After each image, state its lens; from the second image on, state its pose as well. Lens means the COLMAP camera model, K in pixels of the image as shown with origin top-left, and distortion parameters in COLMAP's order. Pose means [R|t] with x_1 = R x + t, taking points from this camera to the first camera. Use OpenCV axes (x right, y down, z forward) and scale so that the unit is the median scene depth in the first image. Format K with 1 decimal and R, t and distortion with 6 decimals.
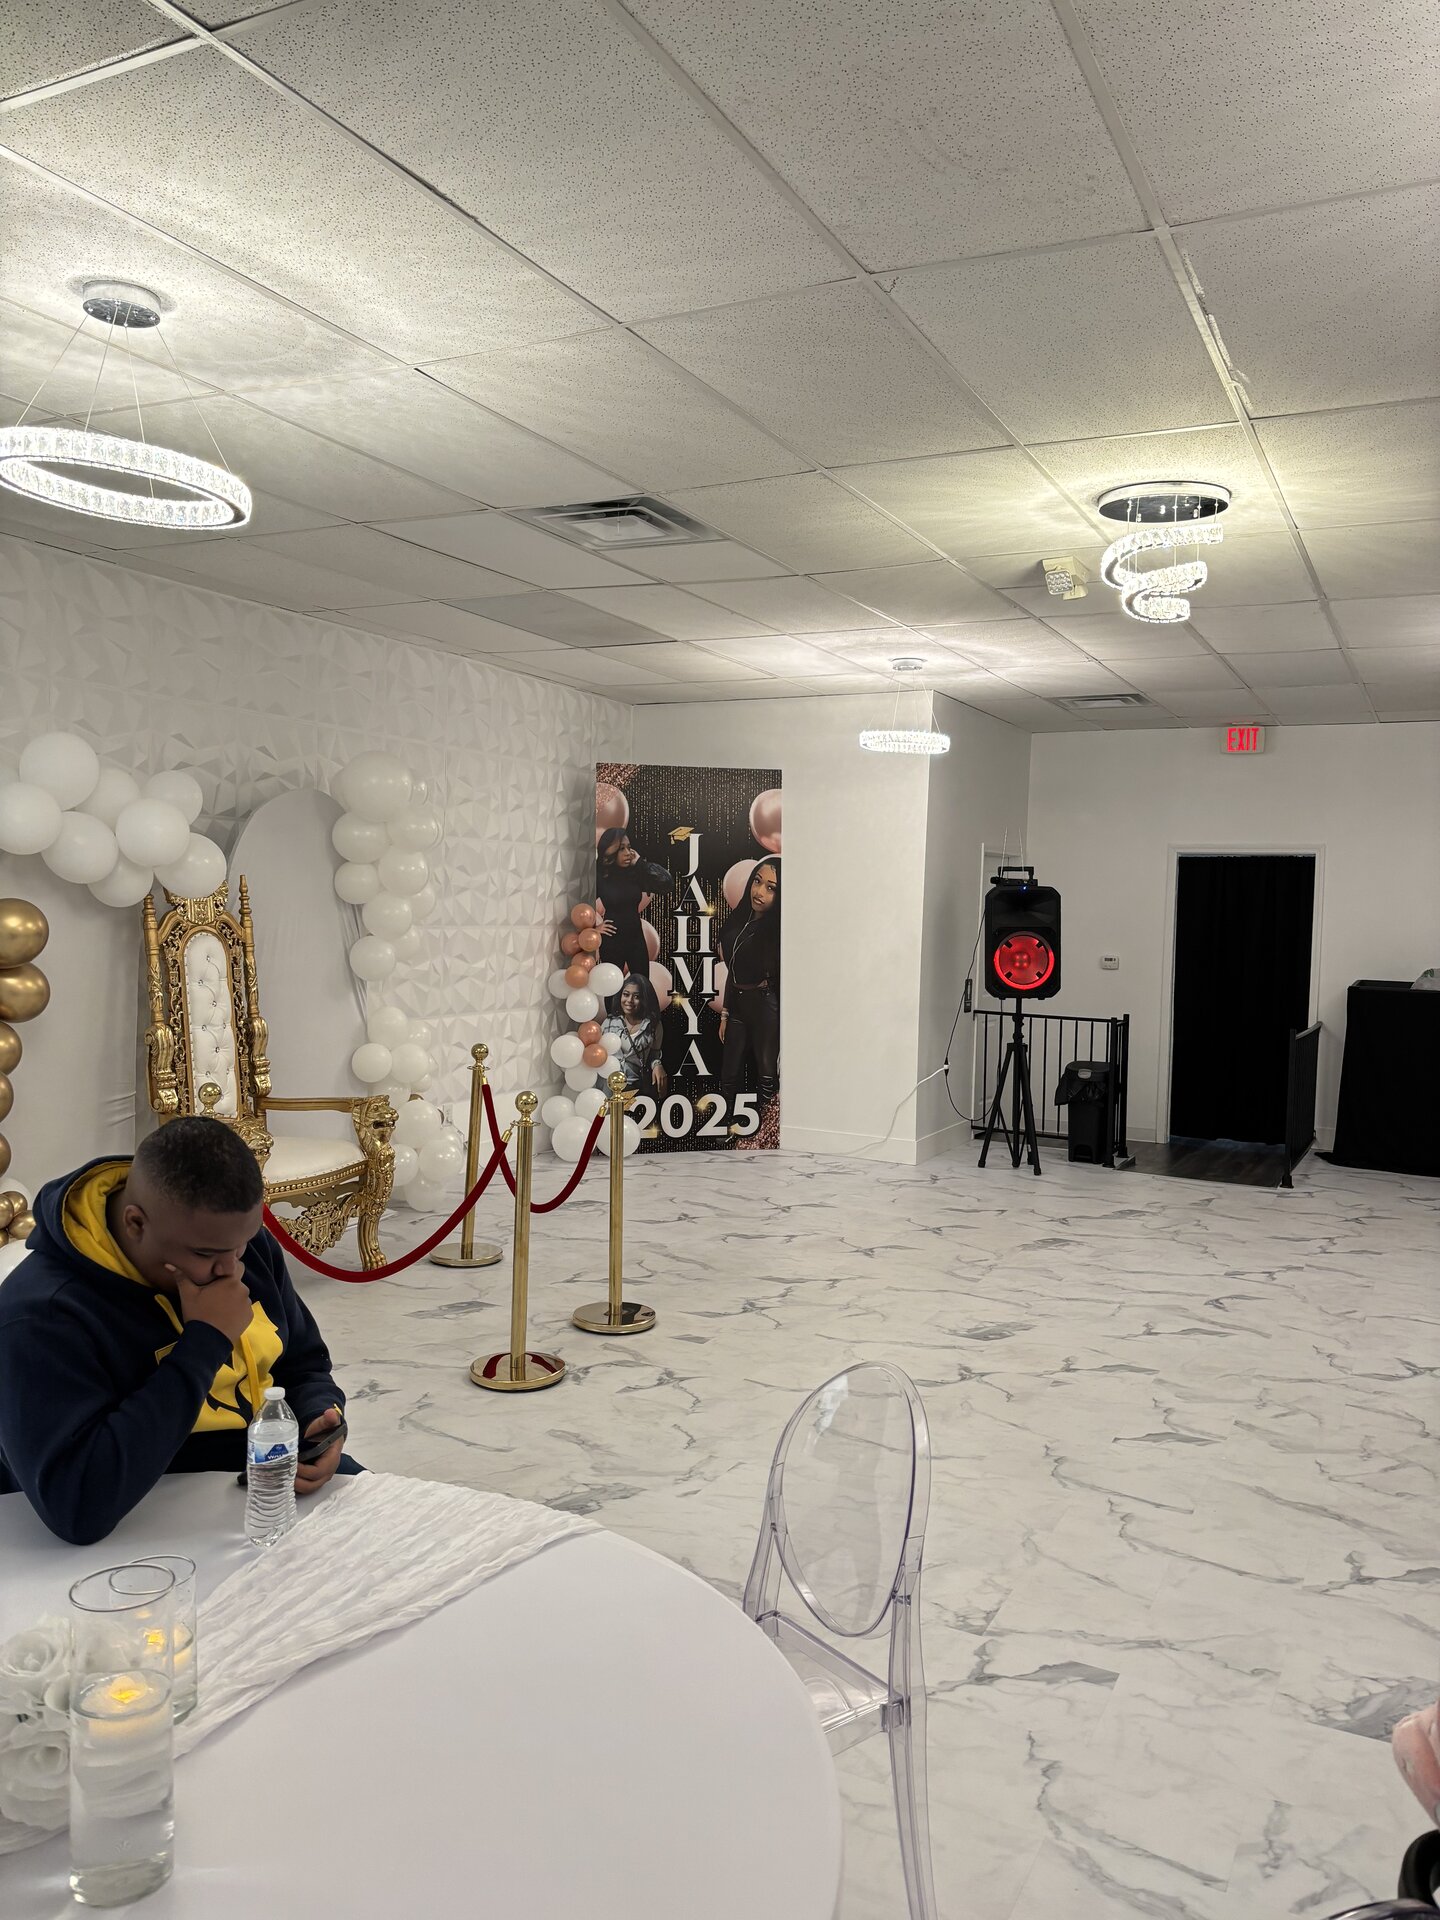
lens RADIAL K [[1428.7, 0, 709.0], [0, 1428.7, 989.3], [0, 0, 1]] dist [0.005857, 0.004417]
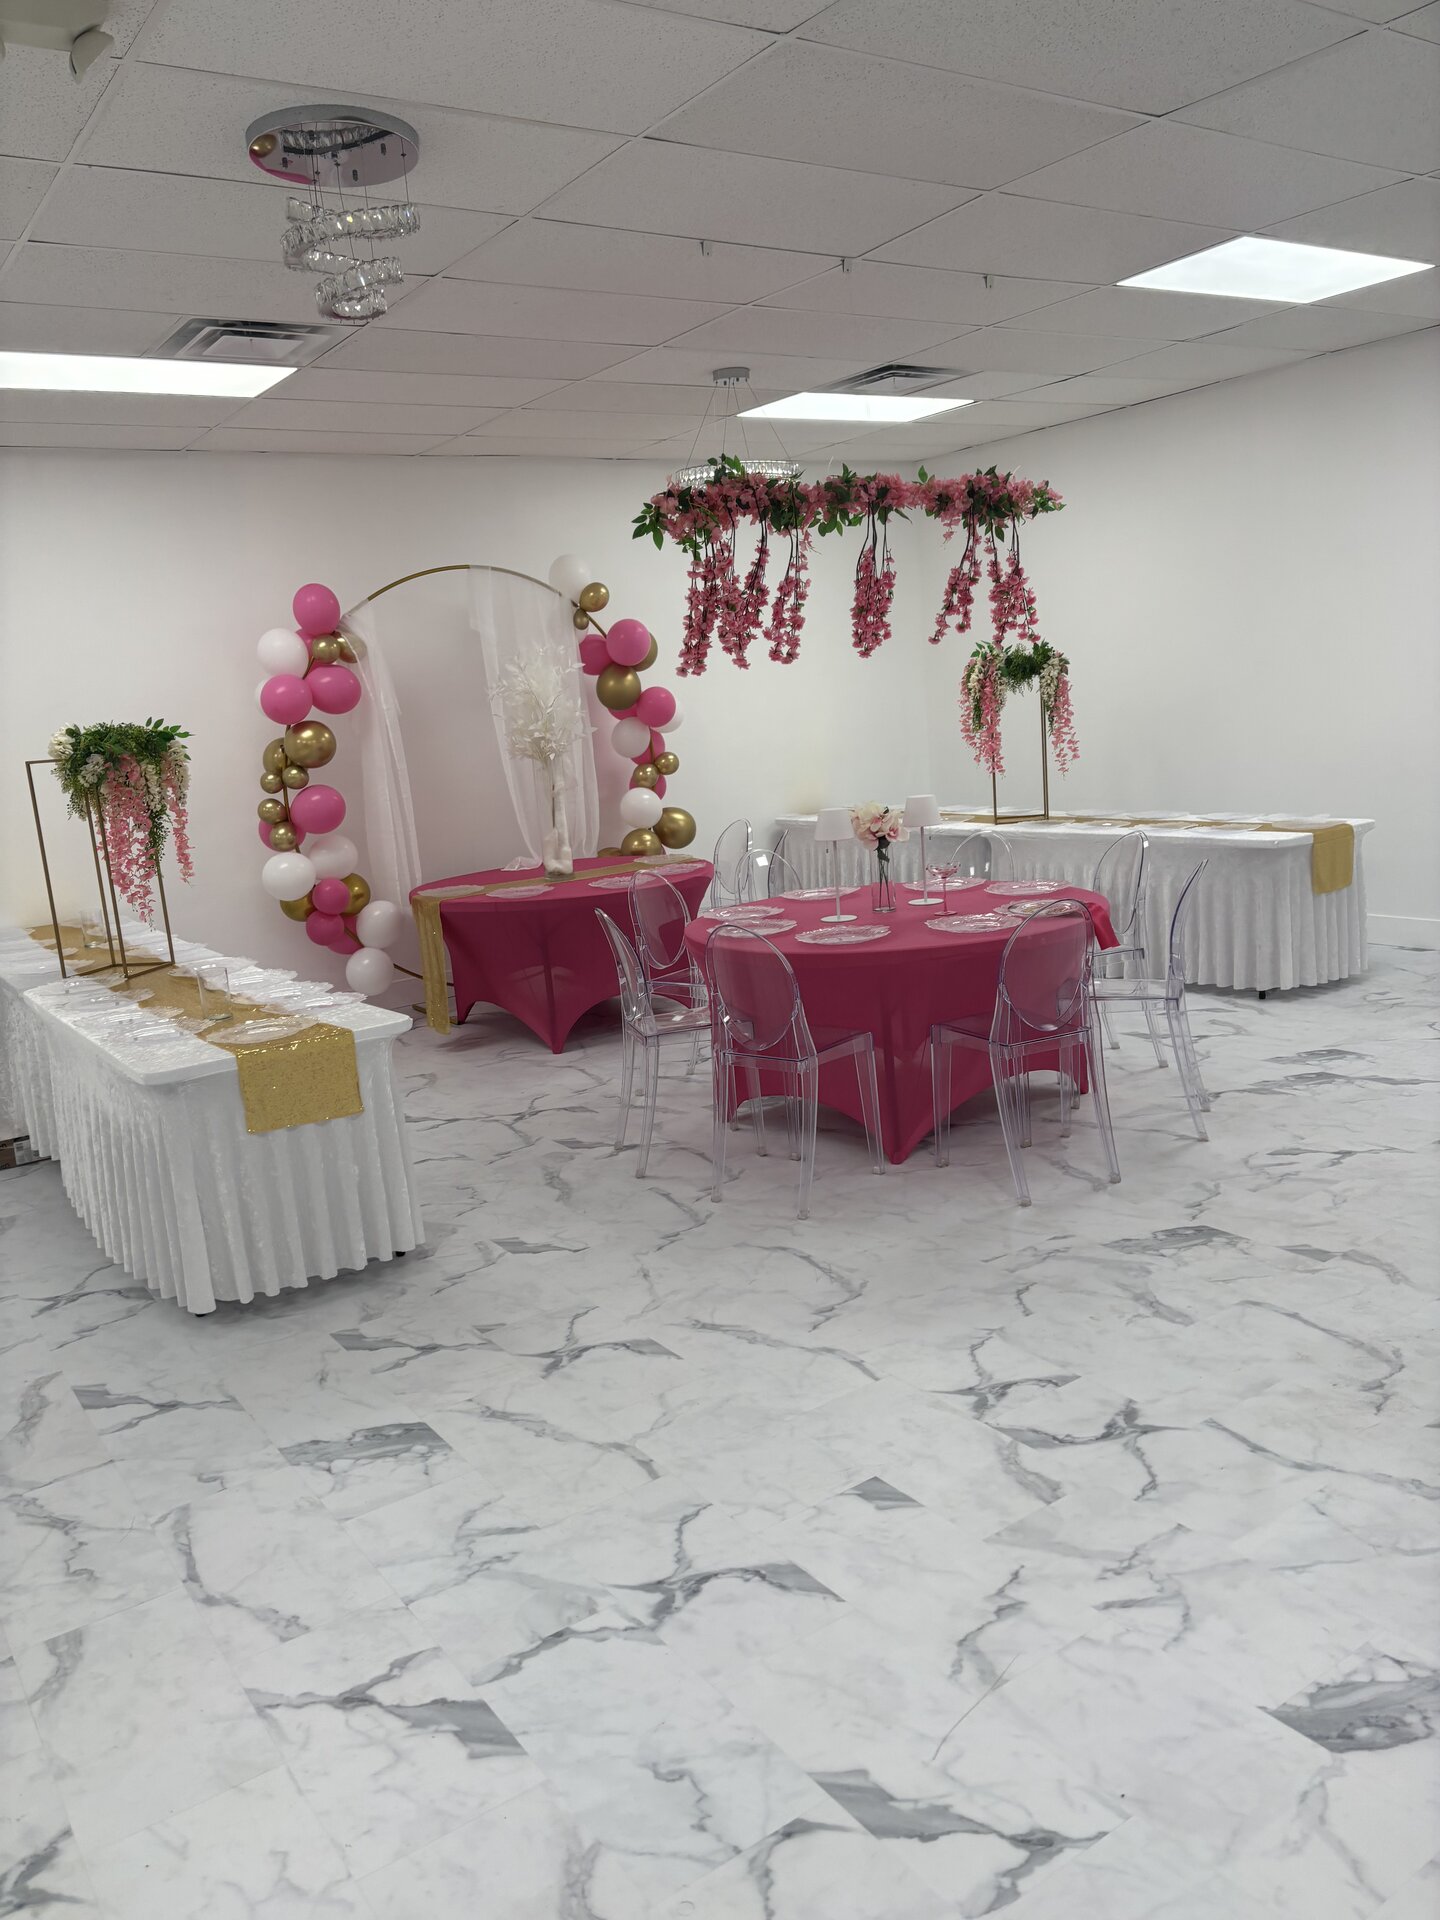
lens RADIAL K [[1435.9, 0, 720.0], [0, 1435.9, 960.0], [0, 0, 1]] dist [0.006382, 0.007955]
pose [[-0.881040, -0.046848, 0.470717, -0.195283], [0.086317, 0.962456, 0.257348, -0.091052], [-0.465101, 0.267364, -0.843918, 1.371087]]
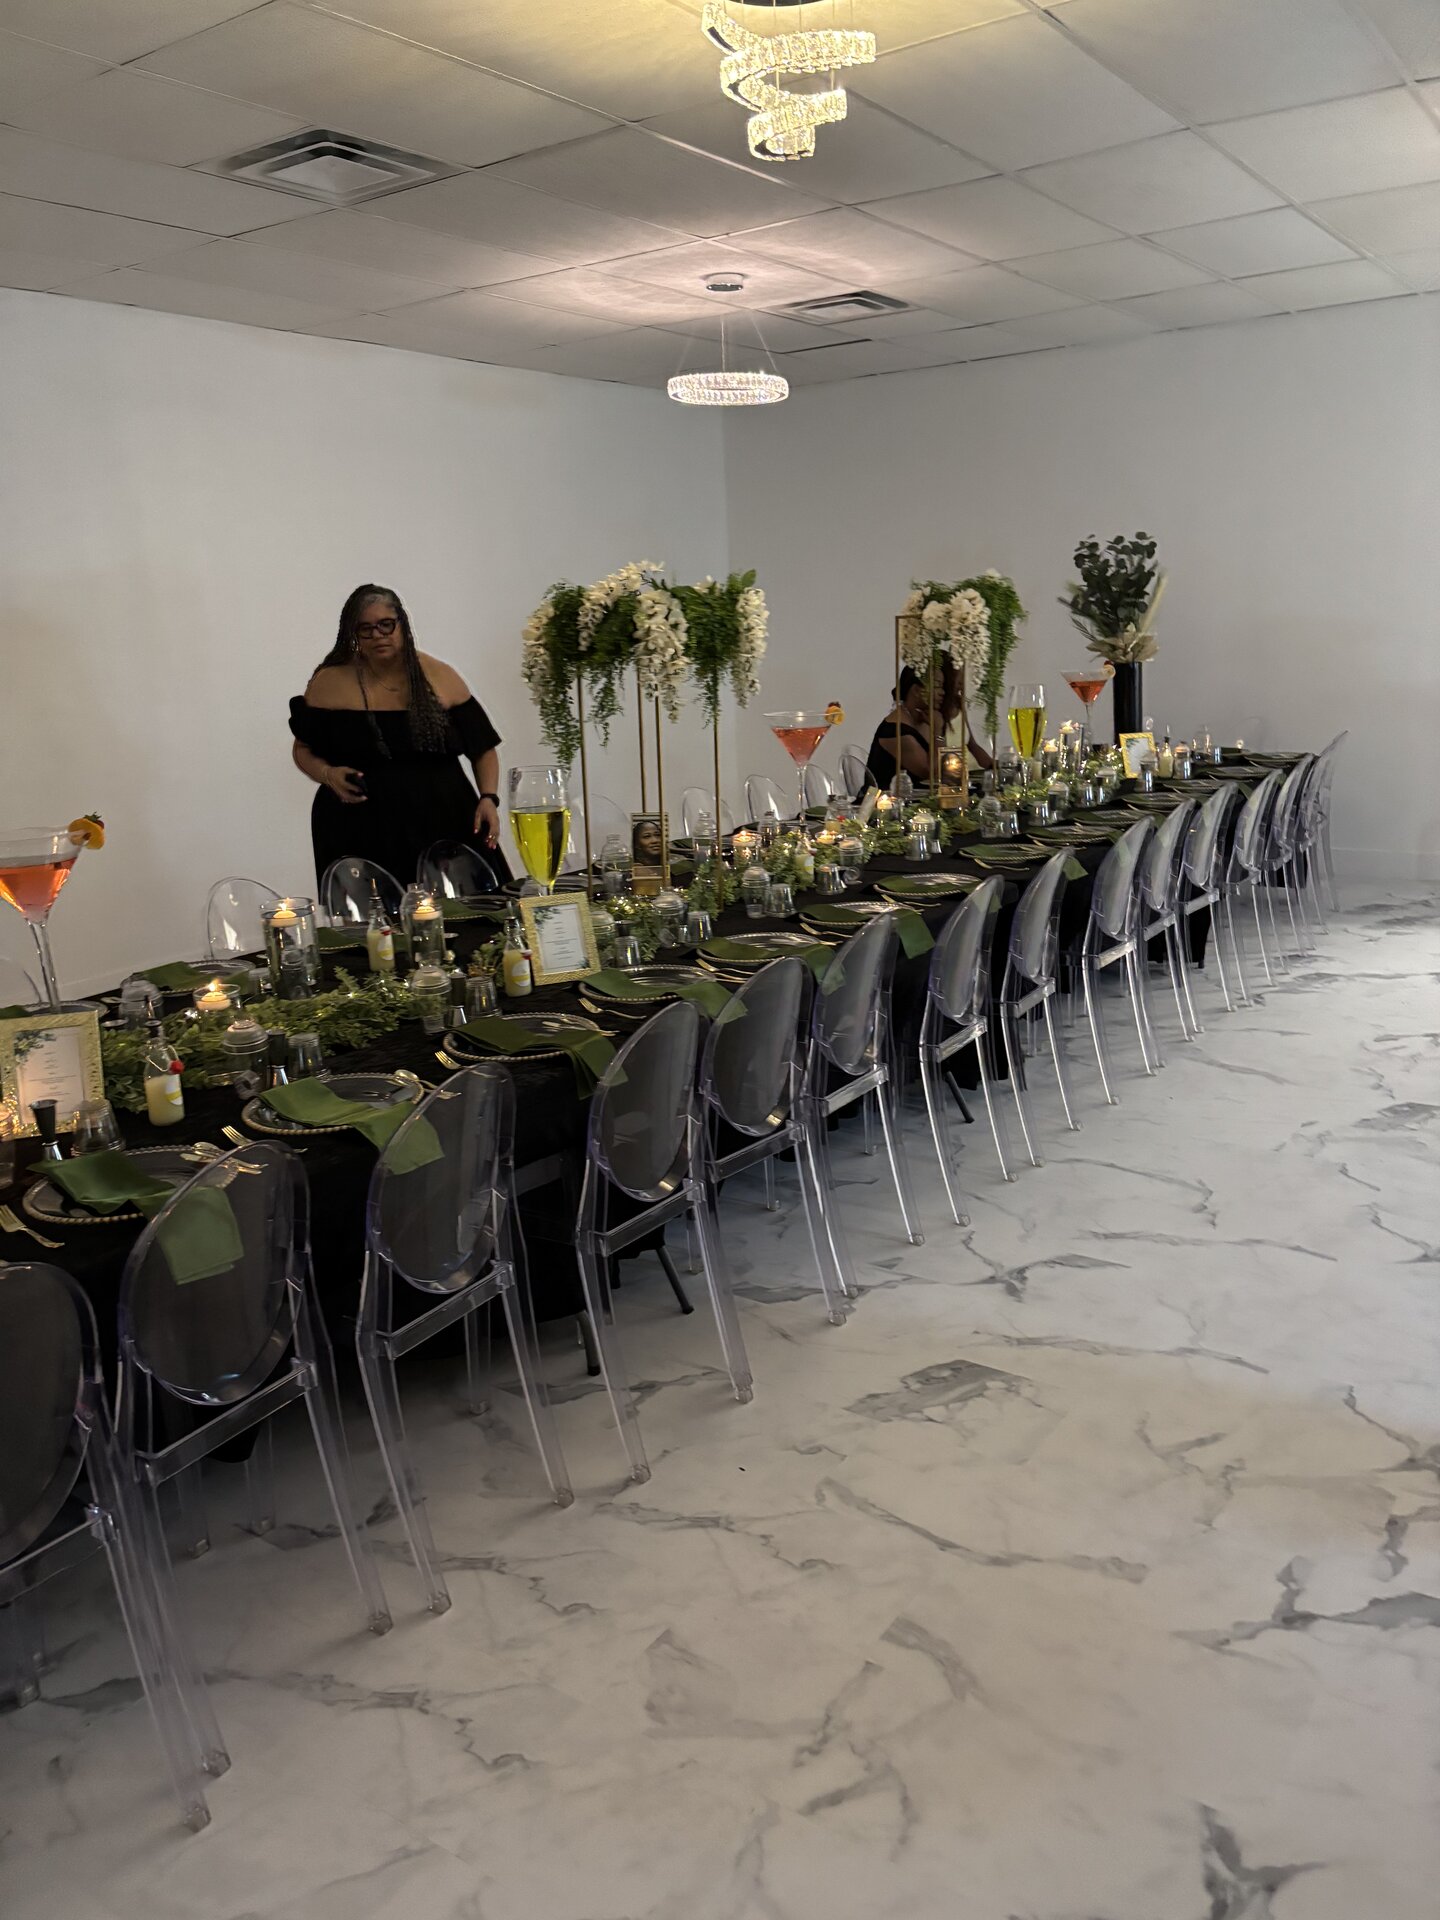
lens RADIAL K [[1428.7, 0, 709.0], [0, 1428.7, 989.3], [0, 0, 1]] dist [0.005857, 0.004417]
pose [[-0.990602, -0.021916, 0.135010, 0.213443], [0.023391, 0.945395, 0.325085, -0.085464], [-0.134762, 0.325188, -0.935998, 1.467940]]
